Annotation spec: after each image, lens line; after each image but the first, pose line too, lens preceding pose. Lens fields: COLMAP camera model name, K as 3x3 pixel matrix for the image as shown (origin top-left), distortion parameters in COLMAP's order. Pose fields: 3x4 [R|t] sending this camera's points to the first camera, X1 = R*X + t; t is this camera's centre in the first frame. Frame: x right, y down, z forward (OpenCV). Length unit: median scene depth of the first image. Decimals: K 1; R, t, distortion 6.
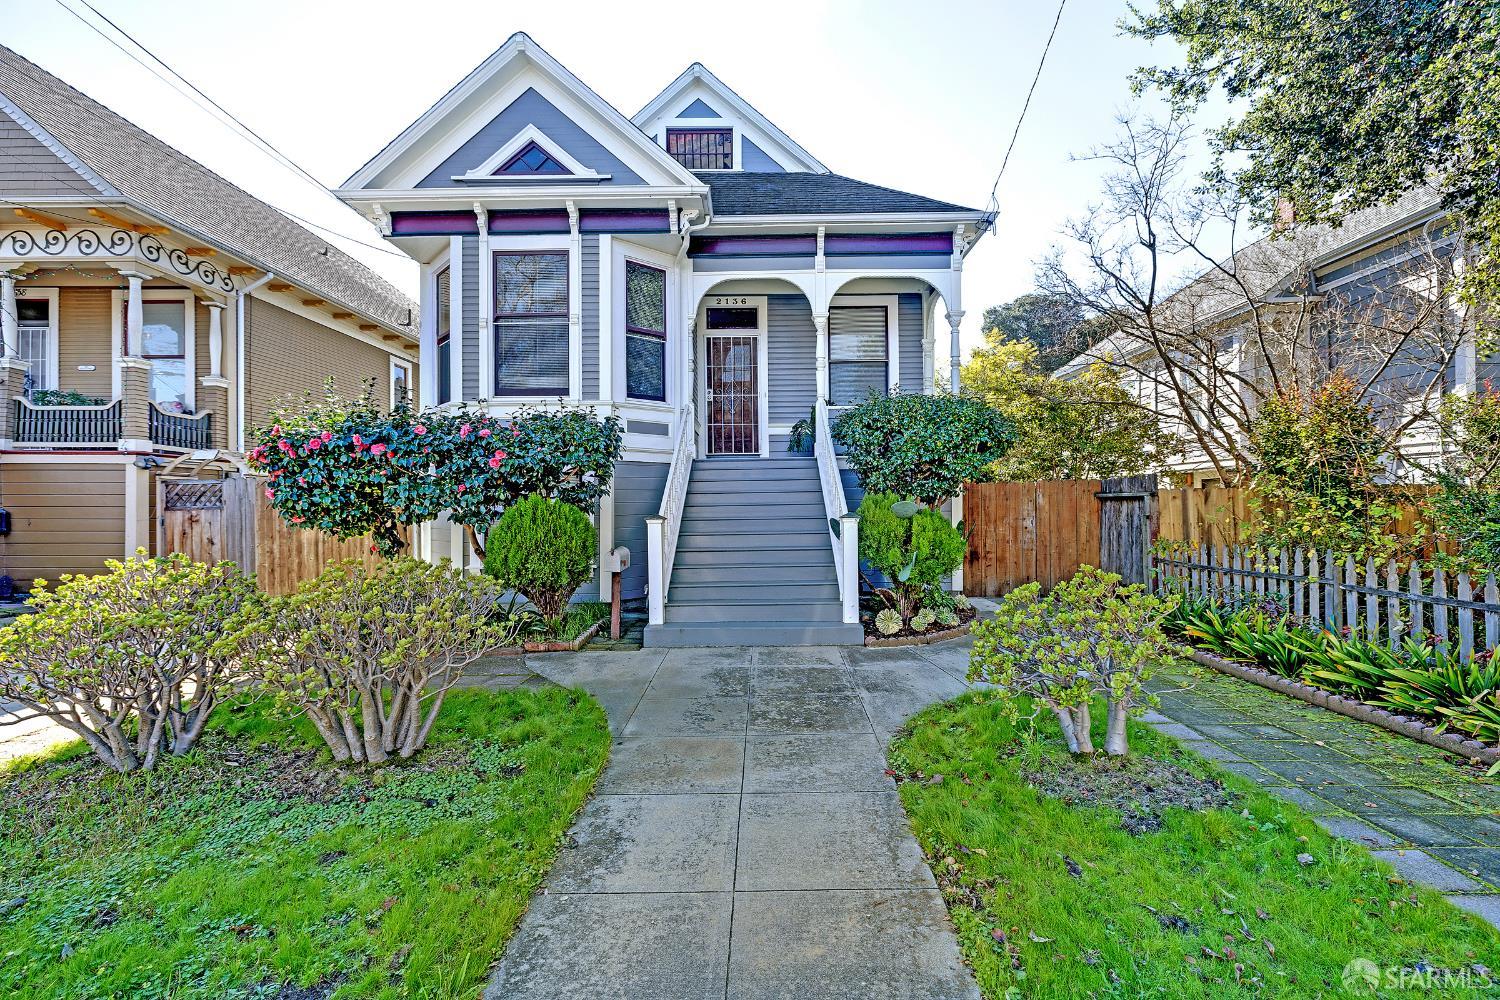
lens RADIAL K [[624.5, 0, 754.2], [0, 624.5, 503.1], [0, 0, 1]] dist [-0.001702, -0.000391]
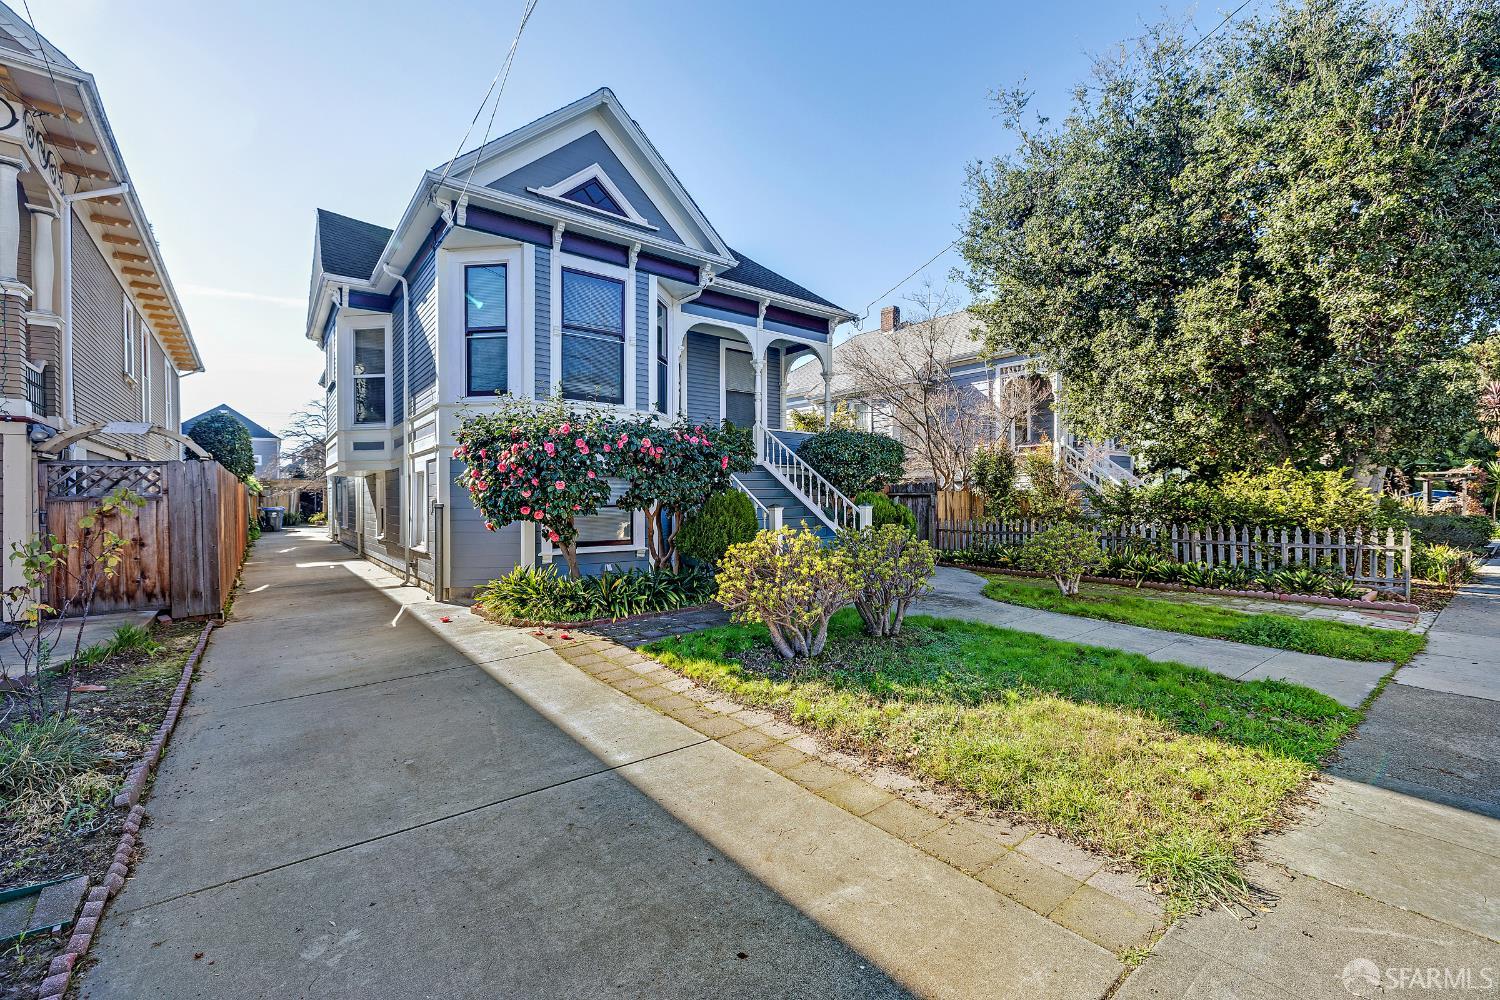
lens RADIAL K [[624.5, 0, 755.6], [0, 624.5, 498.3], [0, 0, 1]] dist [-0.001702, -0.000391]
pose [[0.772805, 0.006304, 0.634612, -0.788944], [-0.005736, 0.999979, -0.002947, 0.005643], [-0.634618, -0.001363, 0.772825, -0.061201]]
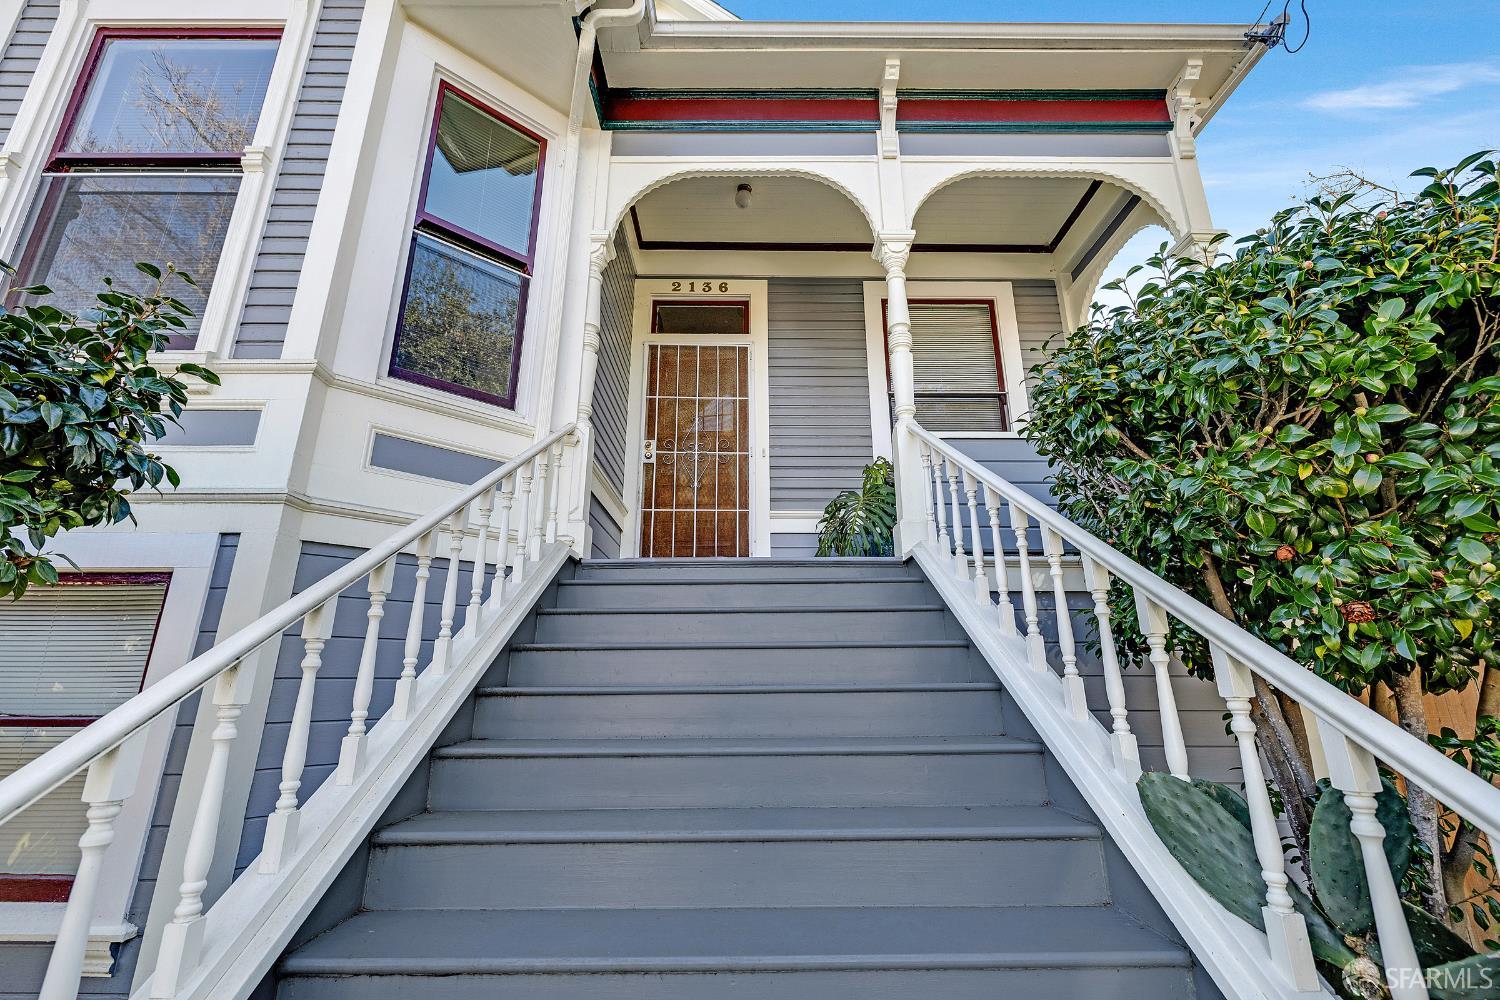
lens RADIAL K [[624.5, 0, 750.3], [0, 624.5, 503.4], [0, 0, 1]] dist [-0.001702, -0.000391]
pose [[0.999767, 0.014403, 0.016081, 0.000343], [-0.009487, 0.962241, -0.272034, -0.002117], [-0.019392, 0.271818, 0.962153, 0.641828]]
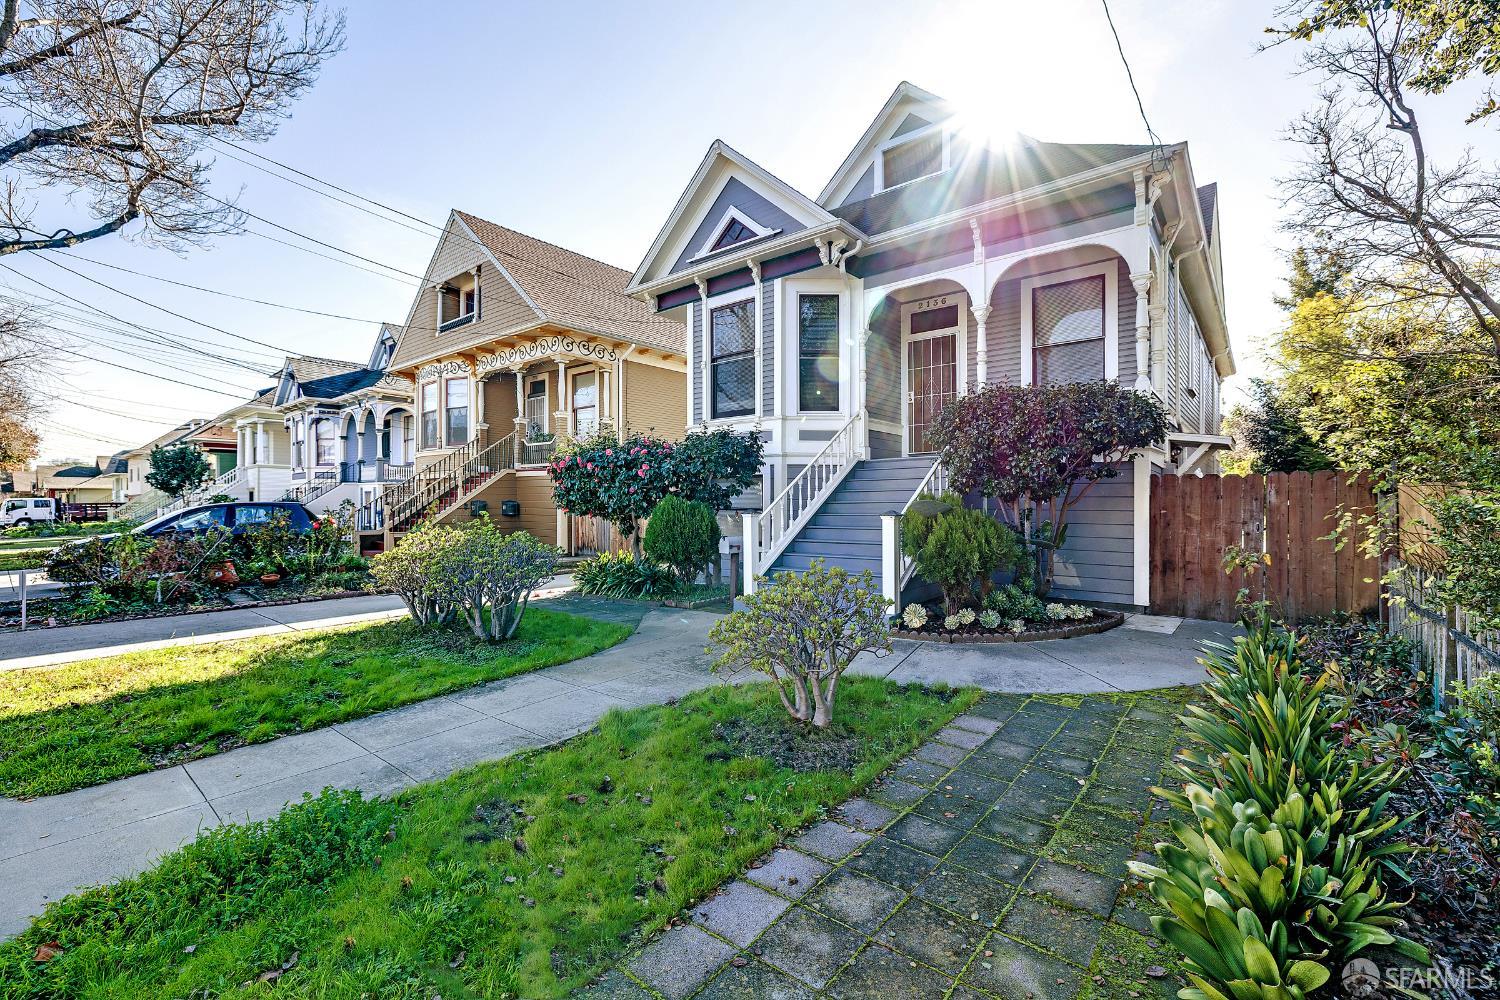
lens RADIAL K [[624.5, 0, 751.6], [0, 624.5, 503.5], [0, 0, 1]] dist [-0.001702, -0.000391]
pose [[0.781976, 0.006730, -0.623272, 0.444550], [-0.002072, 0.999964, 0.008198, -0.003333], [0.623305, -0.005119, 0.781962, 0.015444]]
